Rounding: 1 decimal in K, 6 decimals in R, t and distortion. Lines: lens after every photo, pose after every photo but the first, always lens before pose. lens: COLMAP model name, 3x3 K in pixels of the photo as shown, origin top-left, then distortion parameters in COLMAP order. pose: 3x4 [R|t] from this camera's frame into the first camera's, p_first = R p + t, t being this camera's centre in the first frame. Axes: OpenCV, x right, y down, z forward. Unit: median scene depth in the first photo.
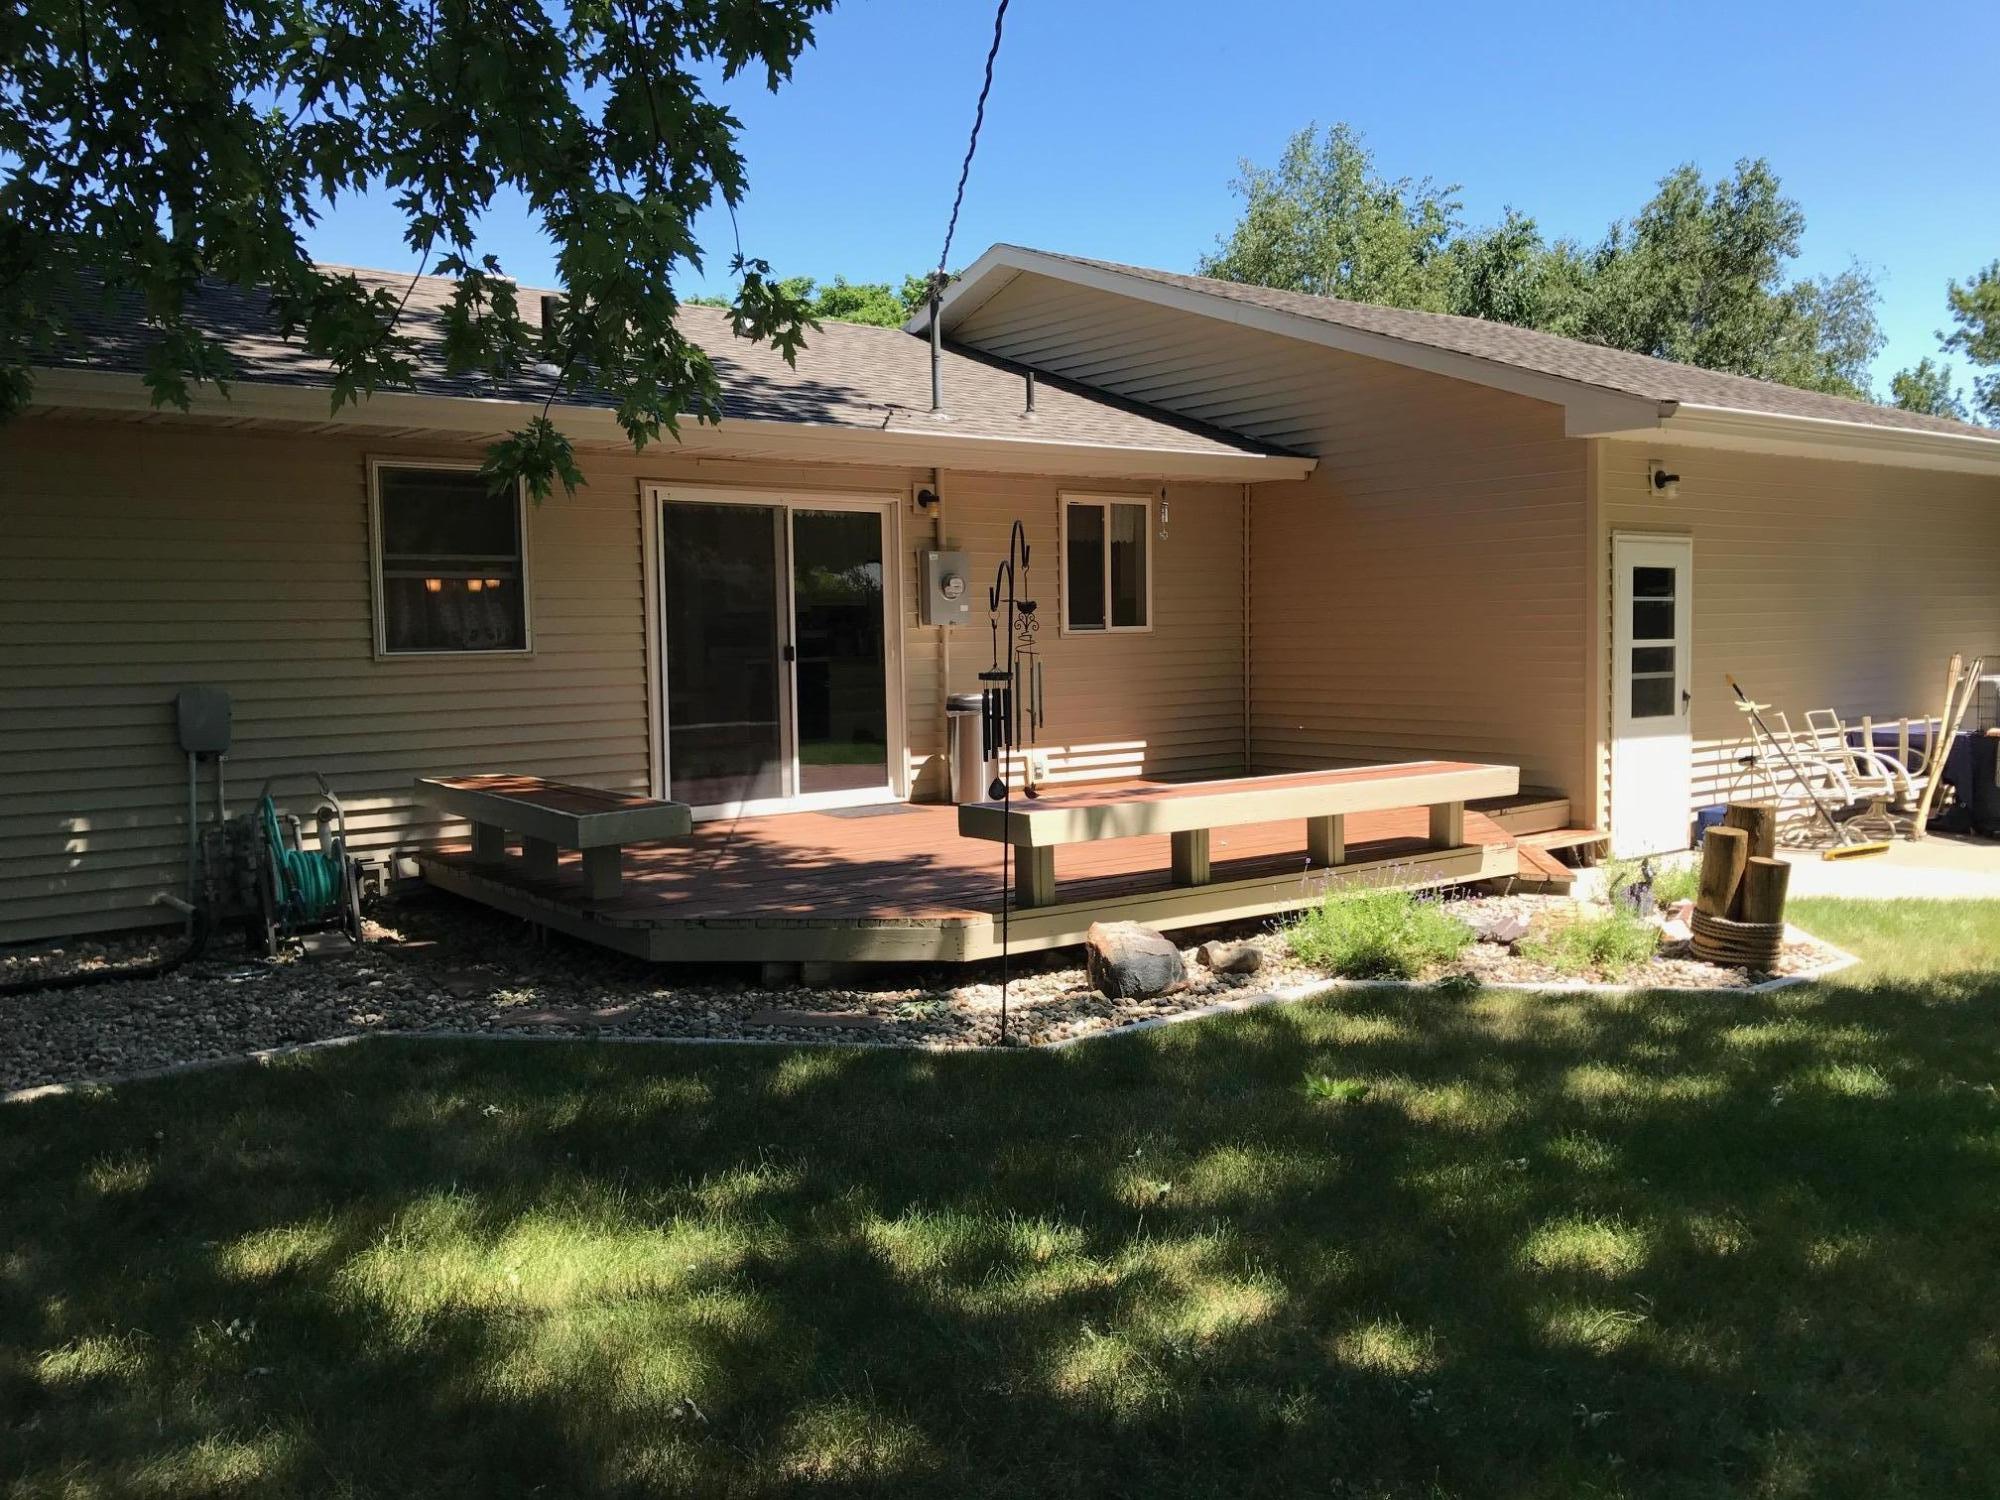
lens RADIAL K [[1637.8, 0, 998.9], [0, 1637.8, 754.9], [0, 0, 1]] dist [0.023297, -0.025812]
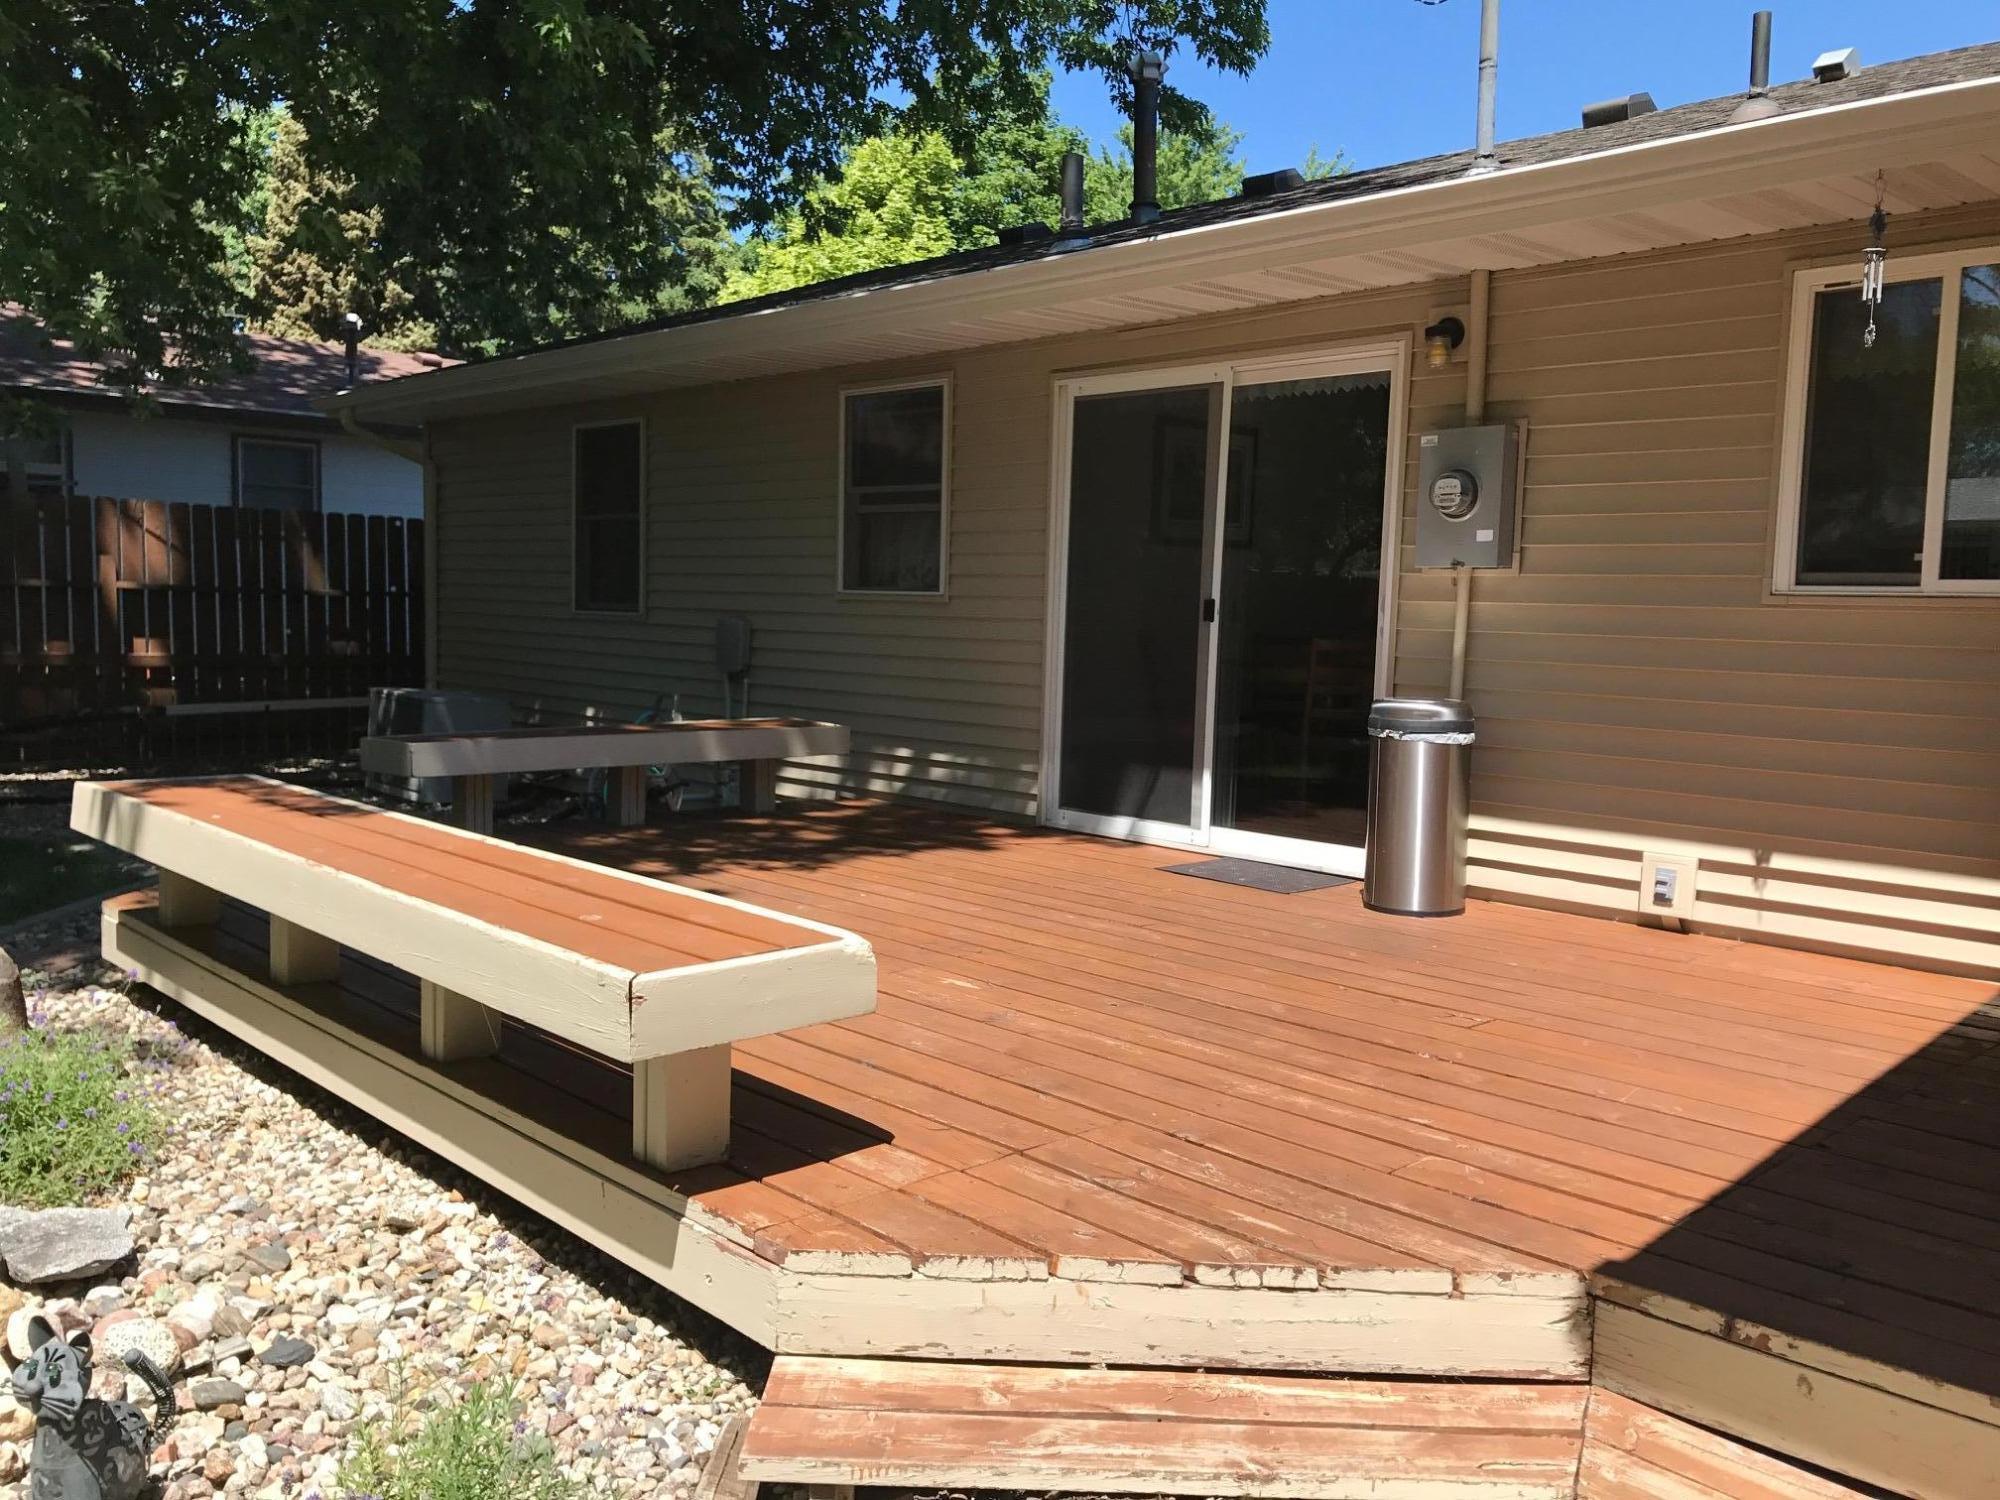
lens RADIAL K [[1637.8, 0, 999.2], [0, 1637.8, 763.4], [0, 0, 1]] dist [0.023297, -0.025812]
pose [[0.105065, 0.108232, -0.988558, 0.605619], [-0.113114, 0.988909, 0.096248, -0.063893], [0.988012, 0.101707, 0.116142, 0.987700]]
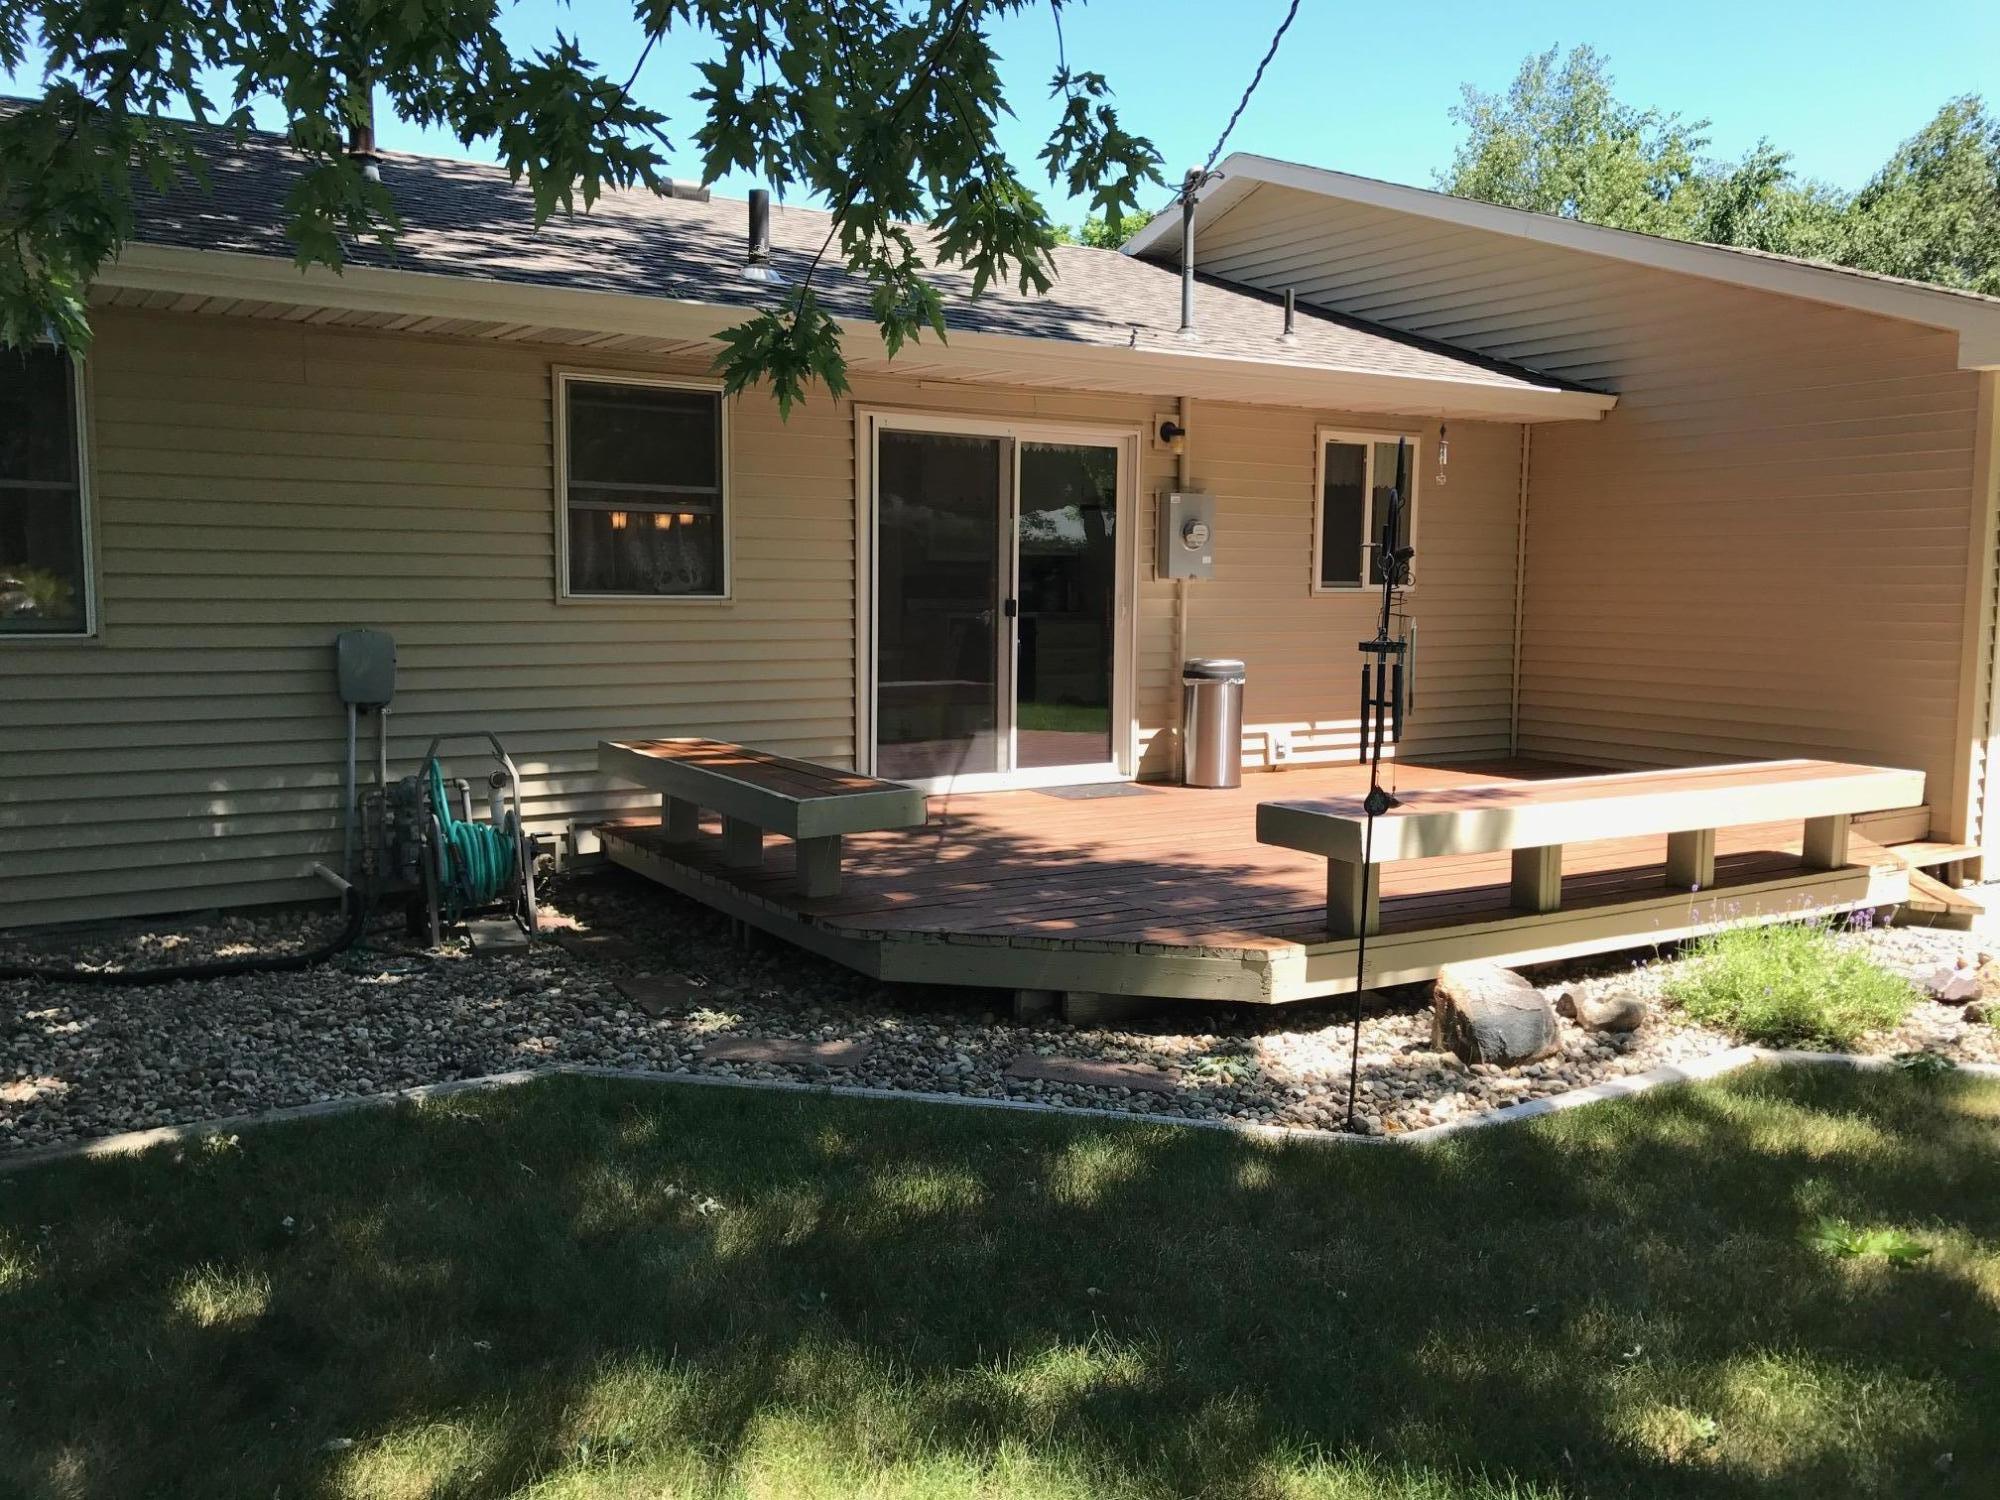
lens RADIAL K [[1637.8, 0, 982.6], [0, 1637.8, 756.9], [0, 0, 1]] dist [0.023297, -0.025812]
pose [[0.994739, 0.035336, -0.096157, -0.065429], [-0.032600, 0.999022, 0.029872, -0.009181], [0.097118, -0.026580, 0.994918, 0.146903]]
